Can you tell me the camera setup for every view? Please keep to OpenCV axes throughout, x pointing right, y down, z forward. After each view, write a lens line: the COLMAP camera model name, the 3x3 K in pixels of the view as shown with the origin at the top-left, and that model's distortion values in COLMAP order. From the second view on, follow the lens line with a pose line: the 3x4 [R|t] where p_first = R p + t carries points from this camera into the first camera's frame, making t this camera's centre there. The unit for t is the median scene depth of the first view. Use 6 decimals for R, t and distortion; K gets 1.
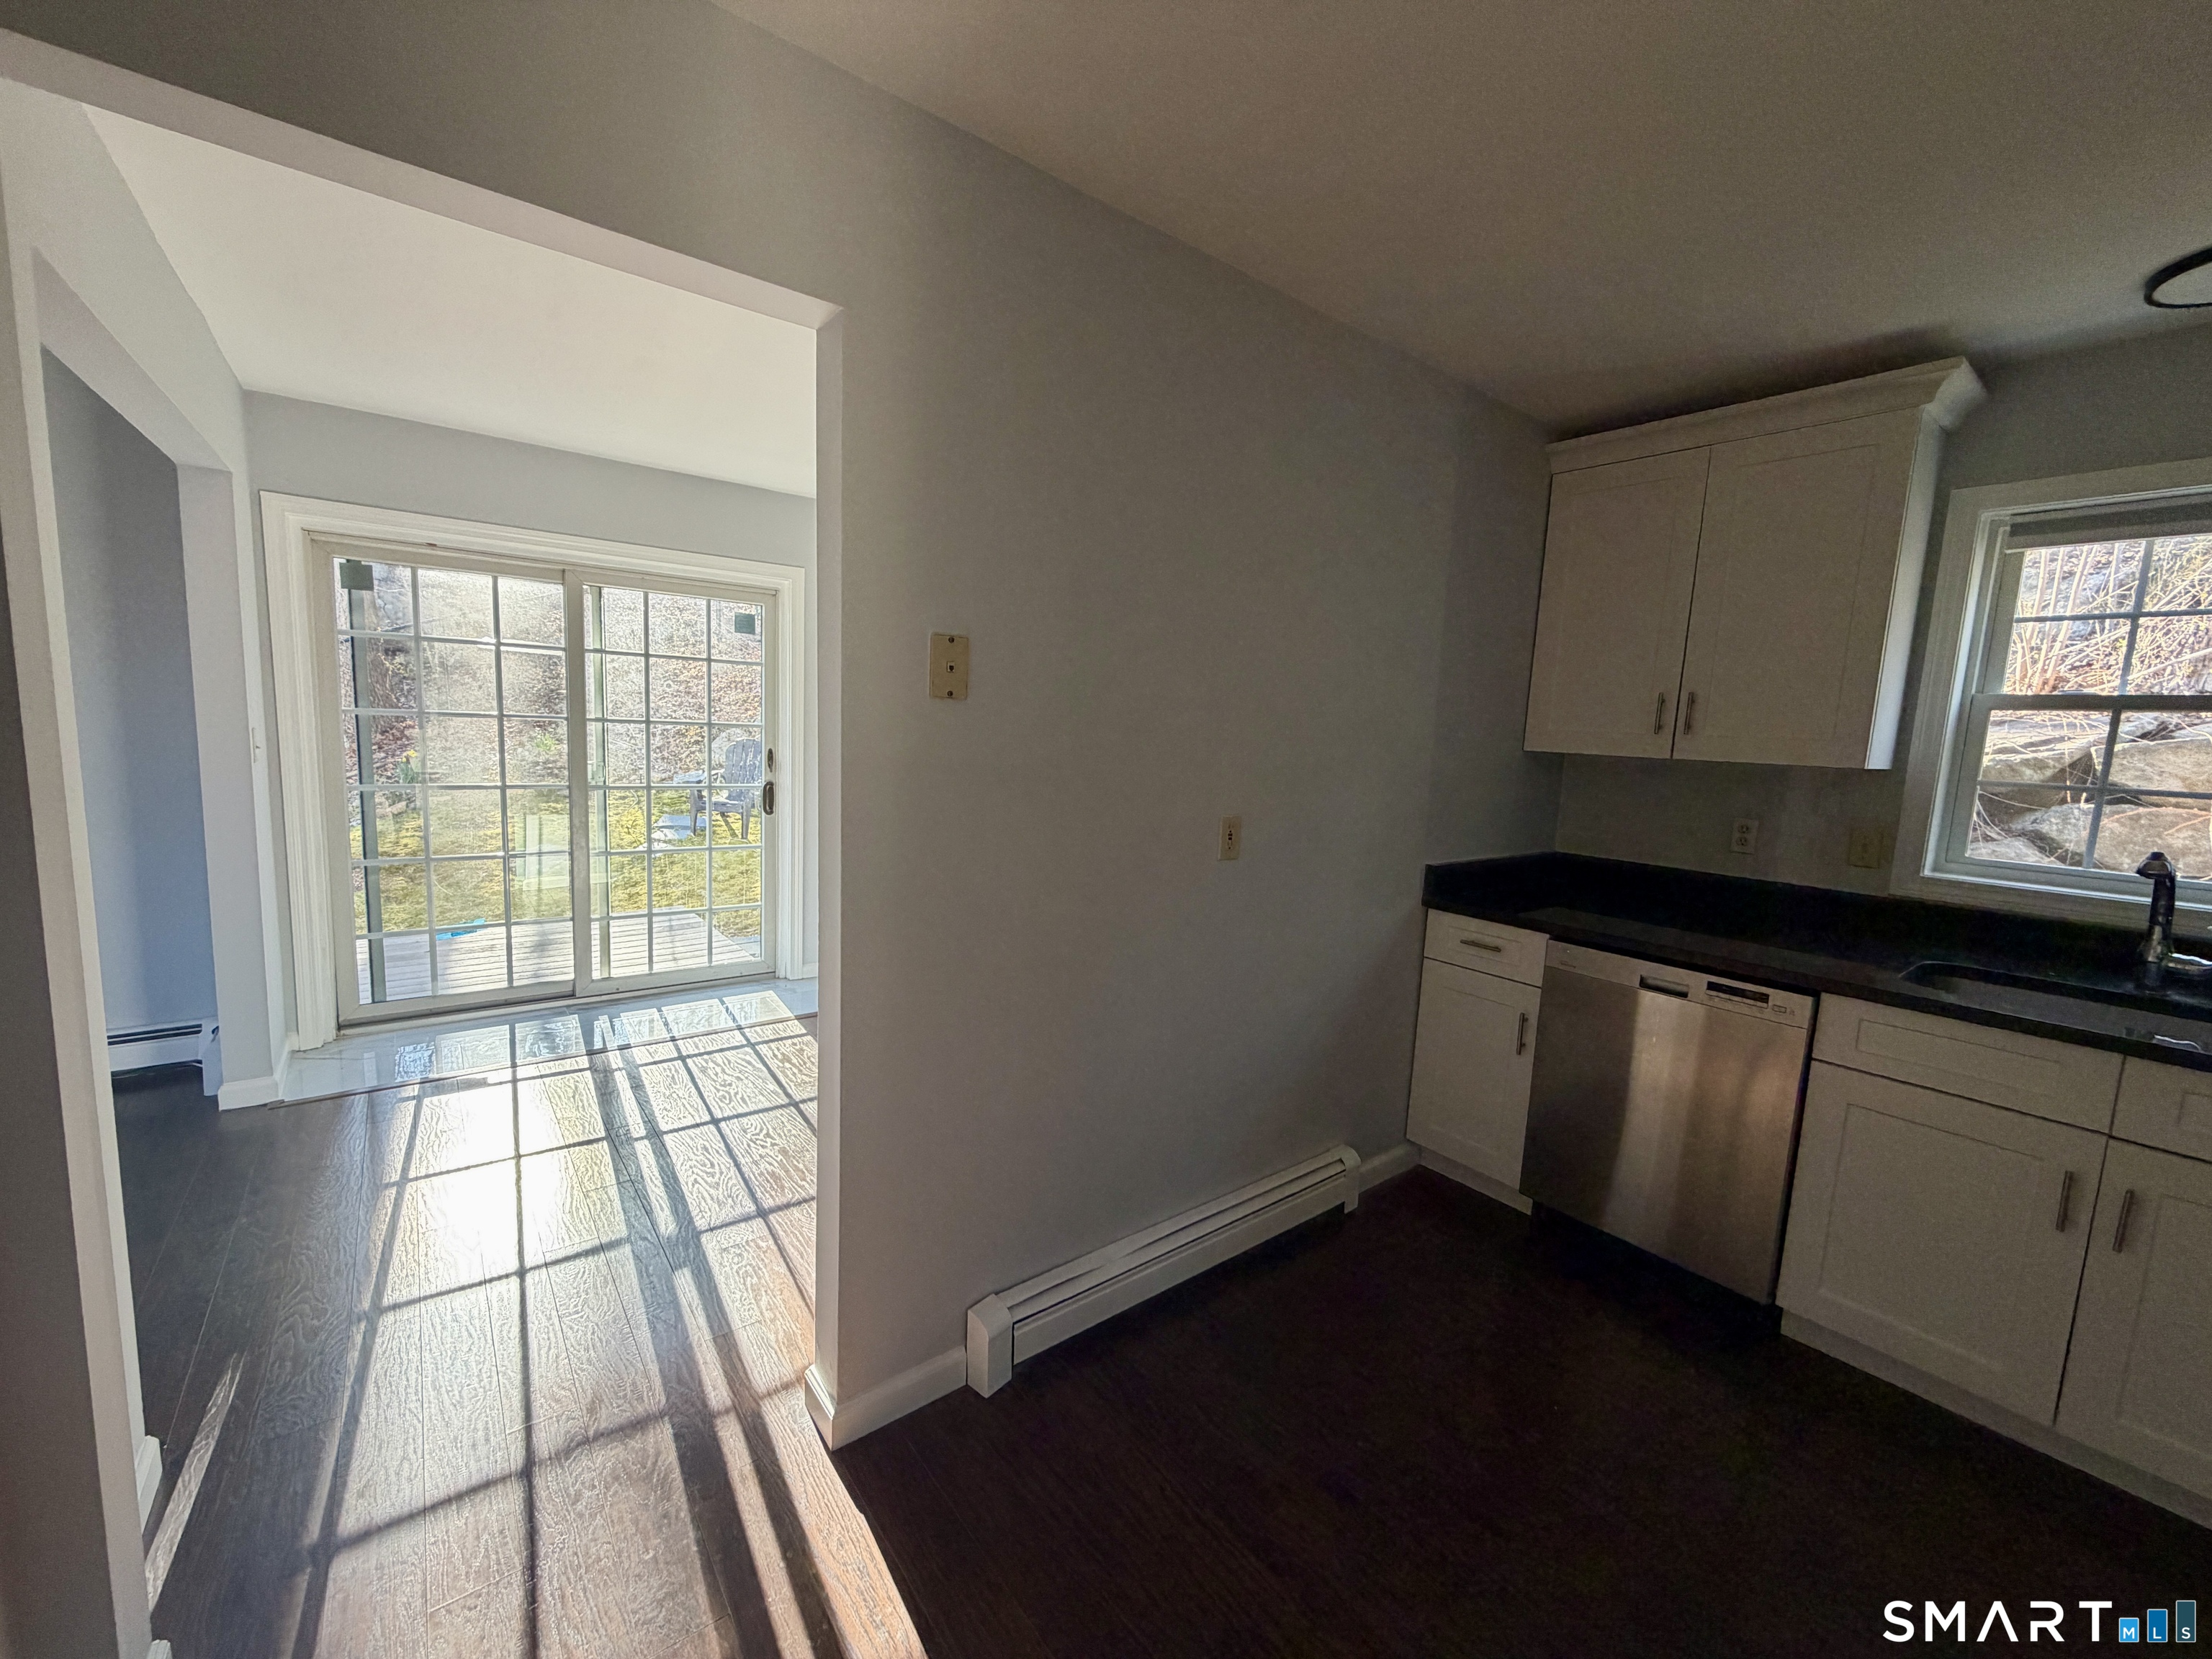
lens RADIAL K [[885.3, 0, 1102.7], [0, 885.3, 823.5], [0, 0, 1]] dist [0.000740, -0.000008]
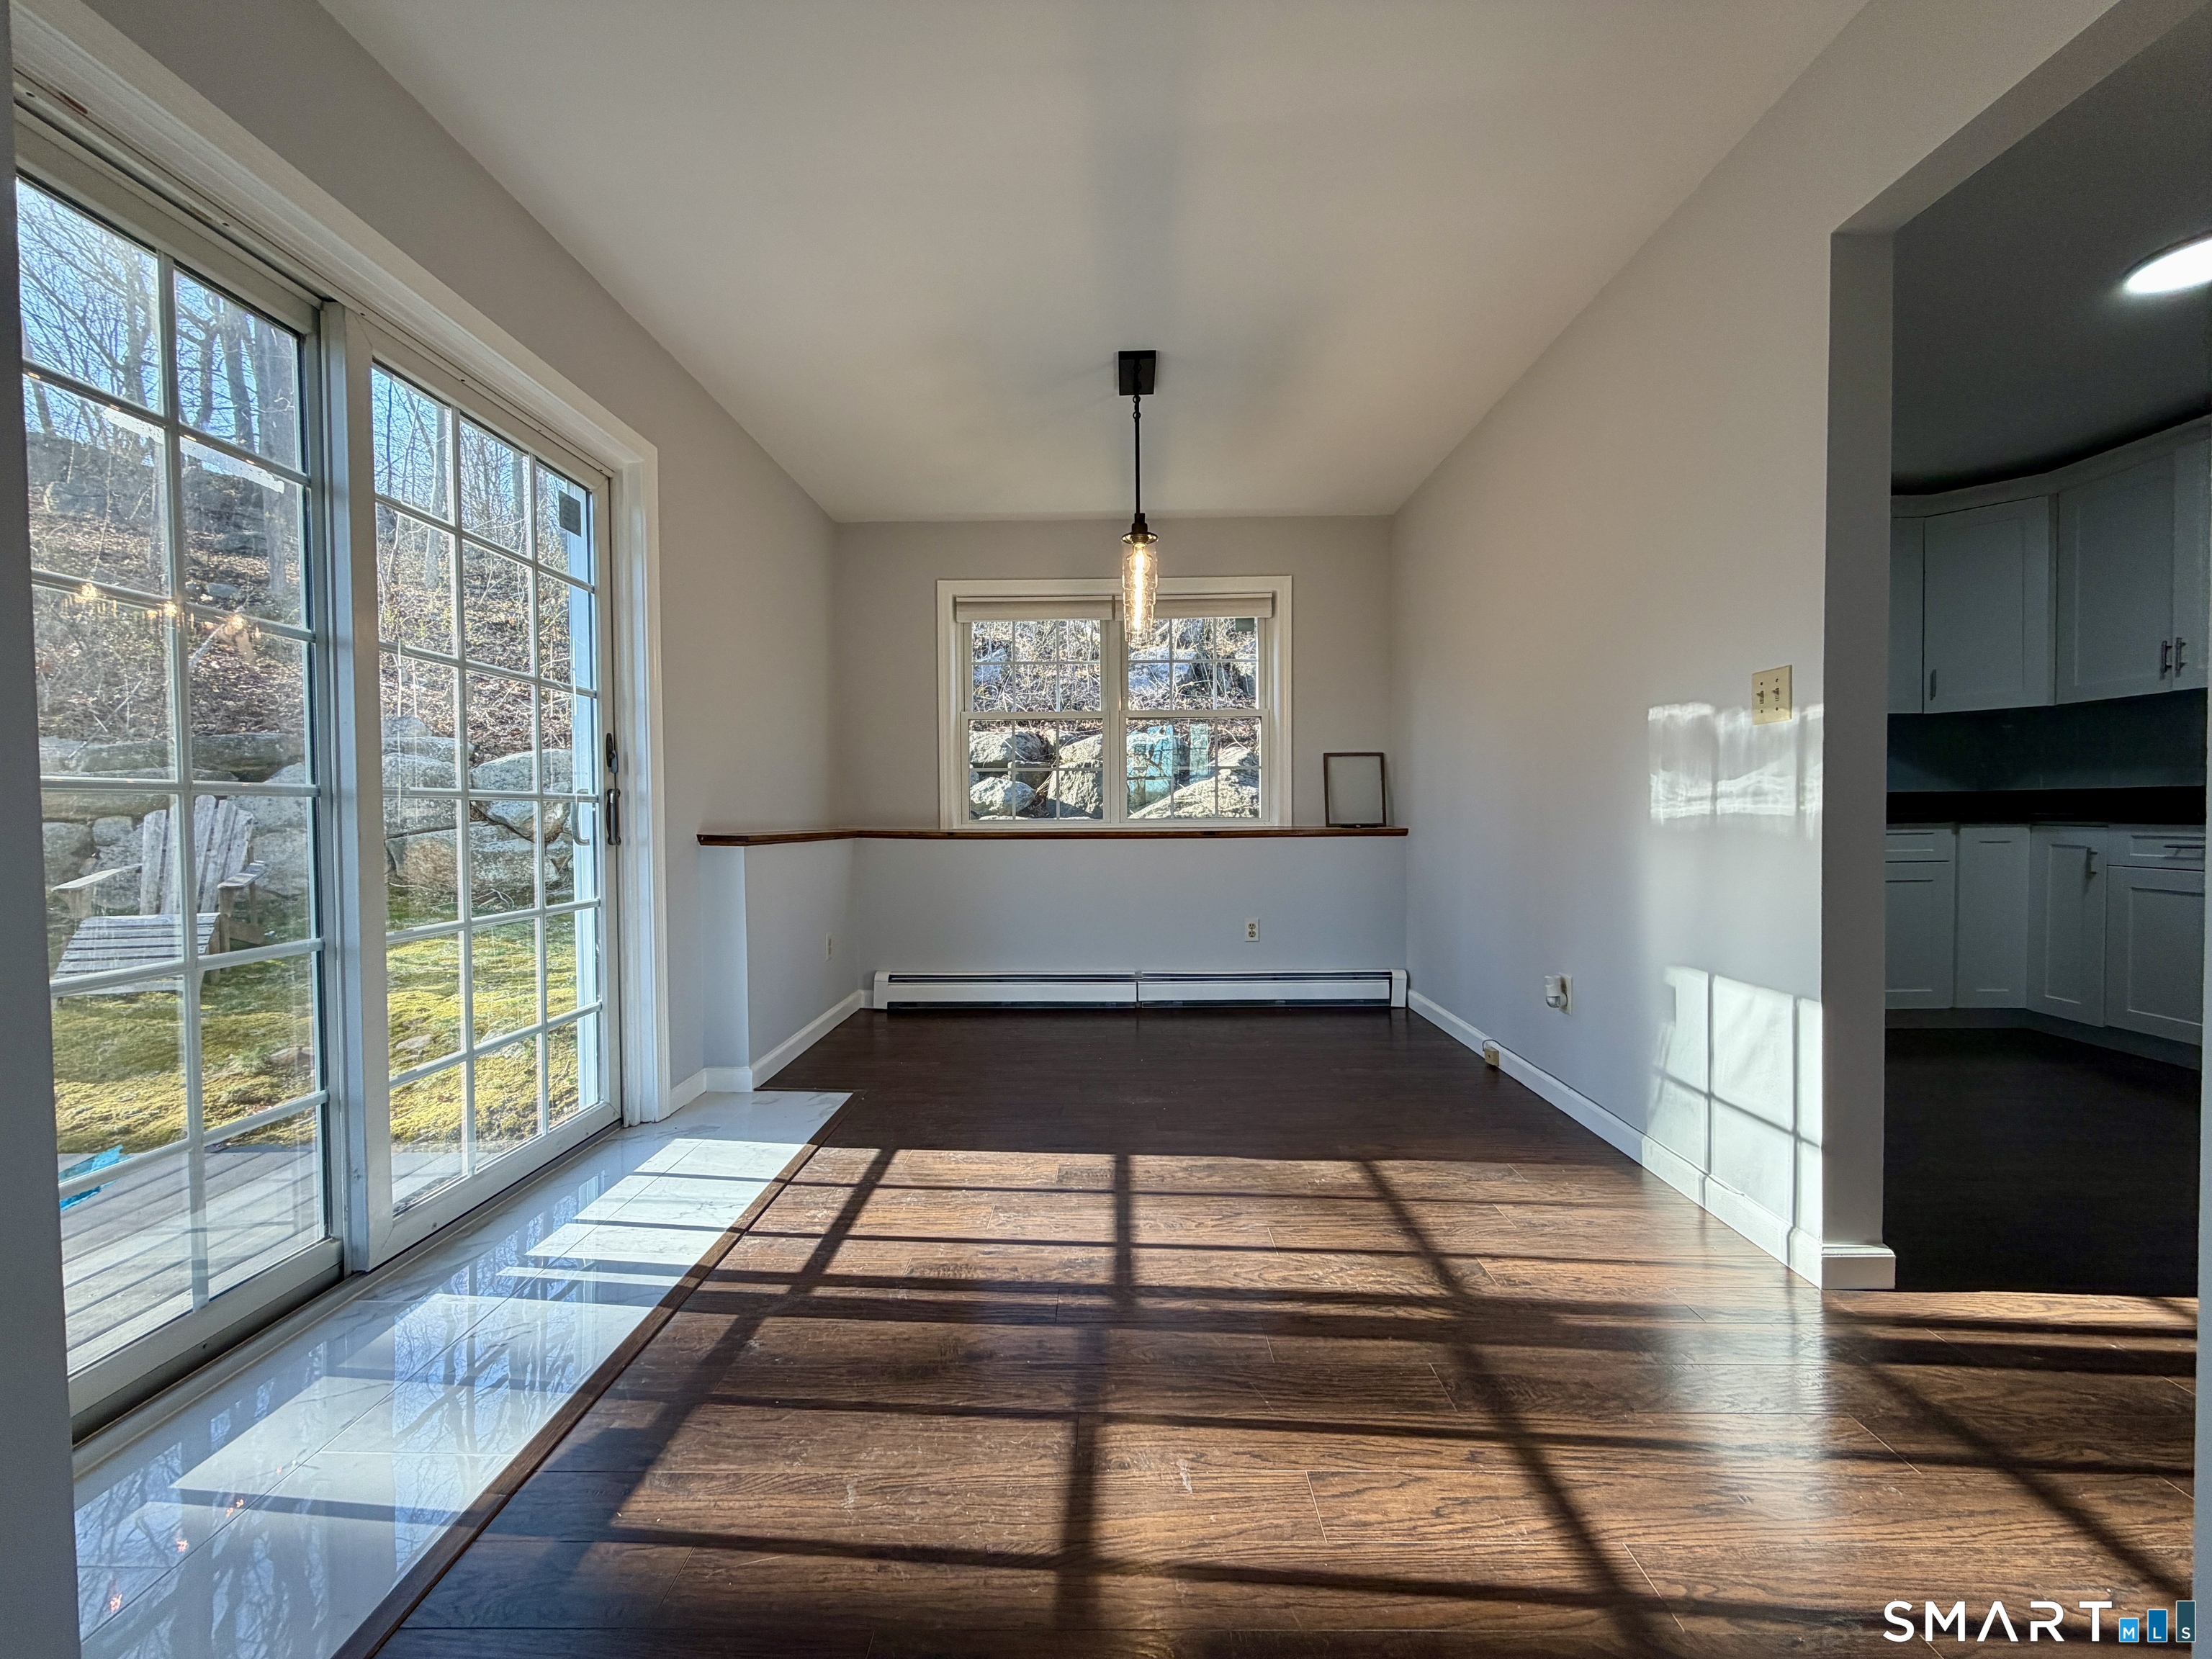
lens RADIAL K [[885.3, 0, 1101.1], [0, 885.3, 822.6], [0, 0, 1]] dist [0.000740, -0.000008]
pose [[0.628029, -0.062750, 0.775656, -0.726235], [0.125161, 0.991912, -0.021094, 0.031984], [-0.768059, 0.110329, 0.630803, 0.441847]]
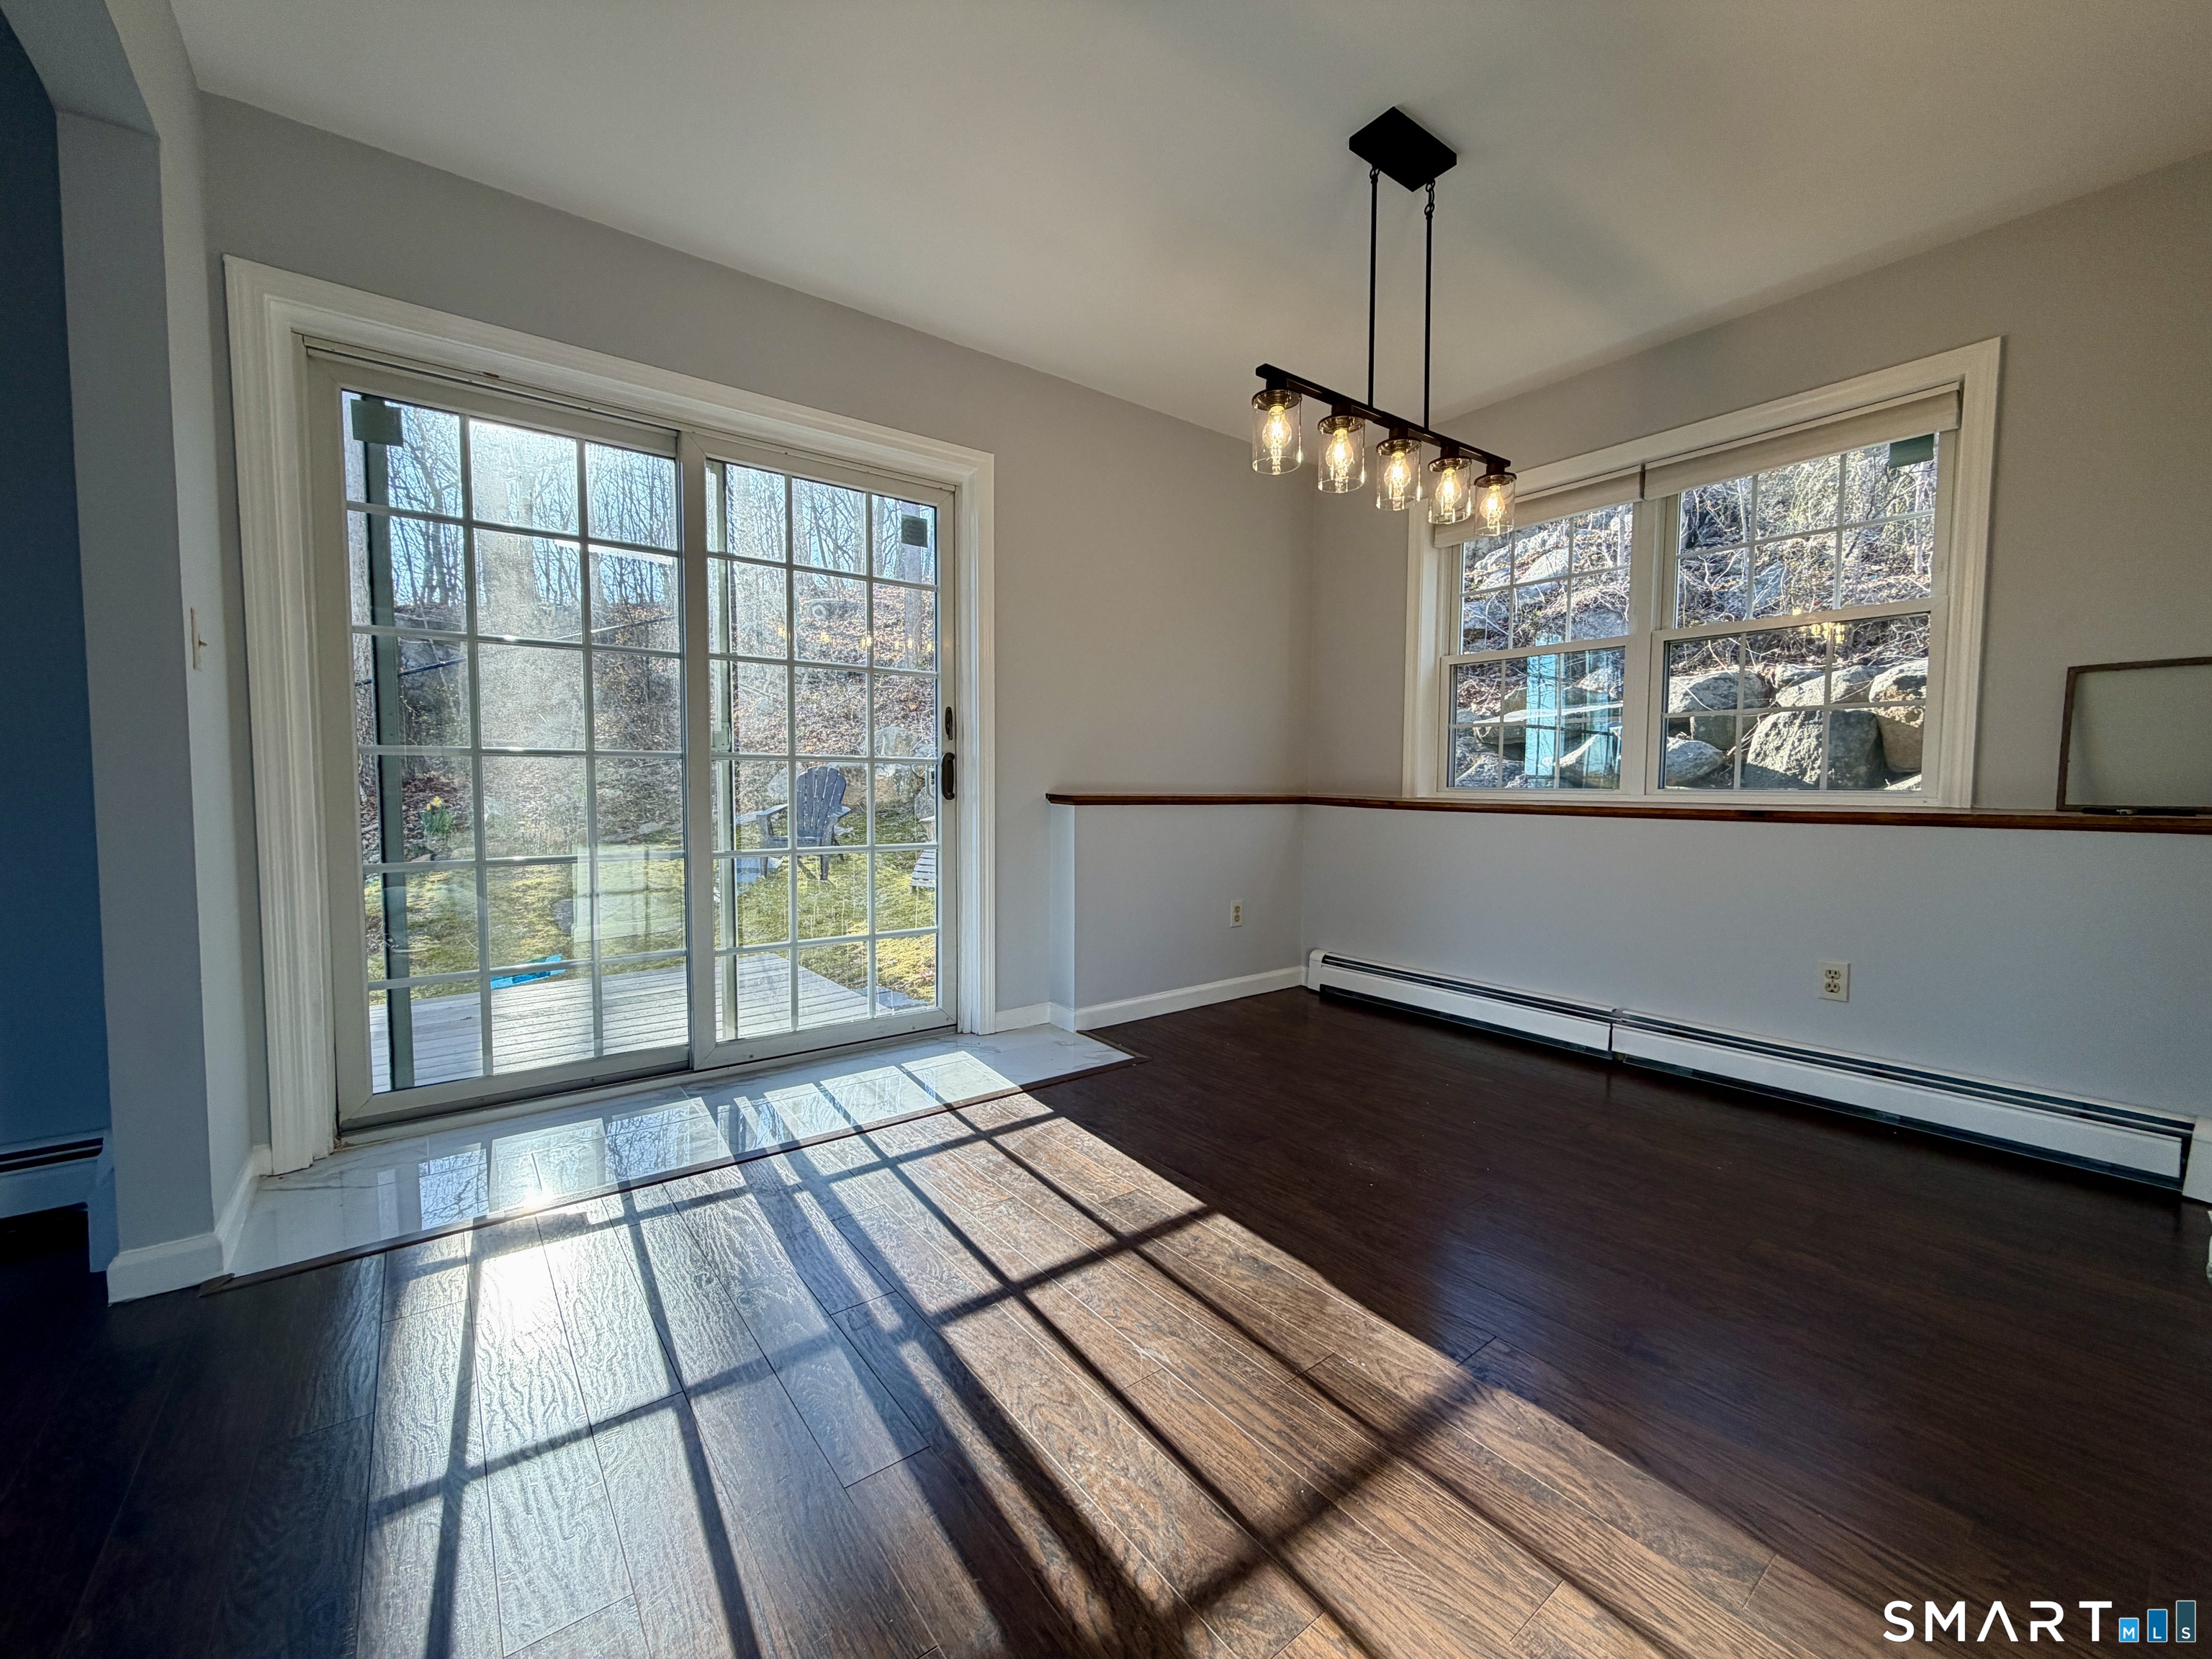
lens RADIAL K [[885.3, 0, 1100.9], [0, 885.3, 822.1], [0, 0, 1]] dist [0.000740, -0.000008]
pose [[0.999007, -0.042322, -0.013917, -0.284830], [0.041276, 0.996802, -0.068432, 0.071131], [0.016769, 0.067790, 0.997559, 0.343696]]
